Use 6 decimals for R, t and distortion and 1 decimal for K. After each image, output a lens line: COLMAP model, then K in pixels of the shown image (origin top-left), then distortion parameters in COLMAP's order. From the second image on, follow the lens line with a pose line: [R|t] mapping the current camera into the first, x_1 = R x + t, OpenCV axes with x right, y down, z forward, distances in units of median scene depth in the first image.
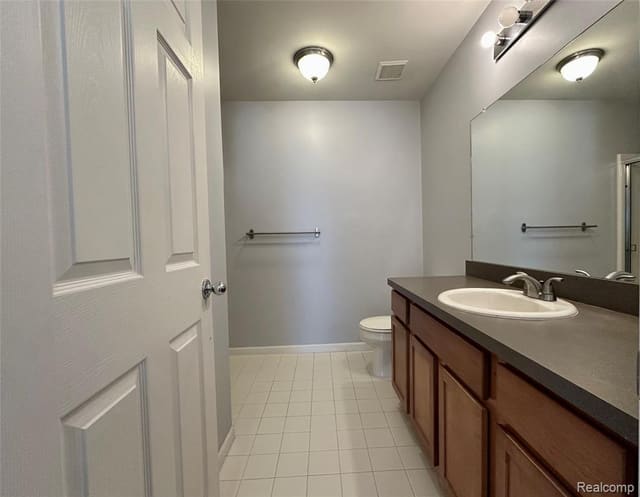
lens RADIAL K [[298.0, 0, 321.8], [0, 298.0, 248.8], [0, 0, 1]] dist [0.010360, 0.001022]
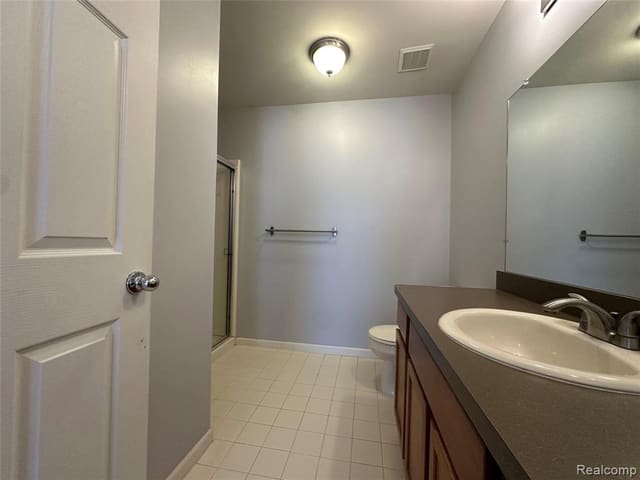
lens RADIAL K [[255.9, 0, 317.2], [0, 255.9, 240.0], [0, 0, 1]] dist [0.006558, -0.000895]
pose [[0.977184, 0.047308, -0.207059, 0.135946], [-0.055150, 0.997957, -0.032260, 0.005071], [0.205110, 0.042944, 0.977796, 0.199797]]
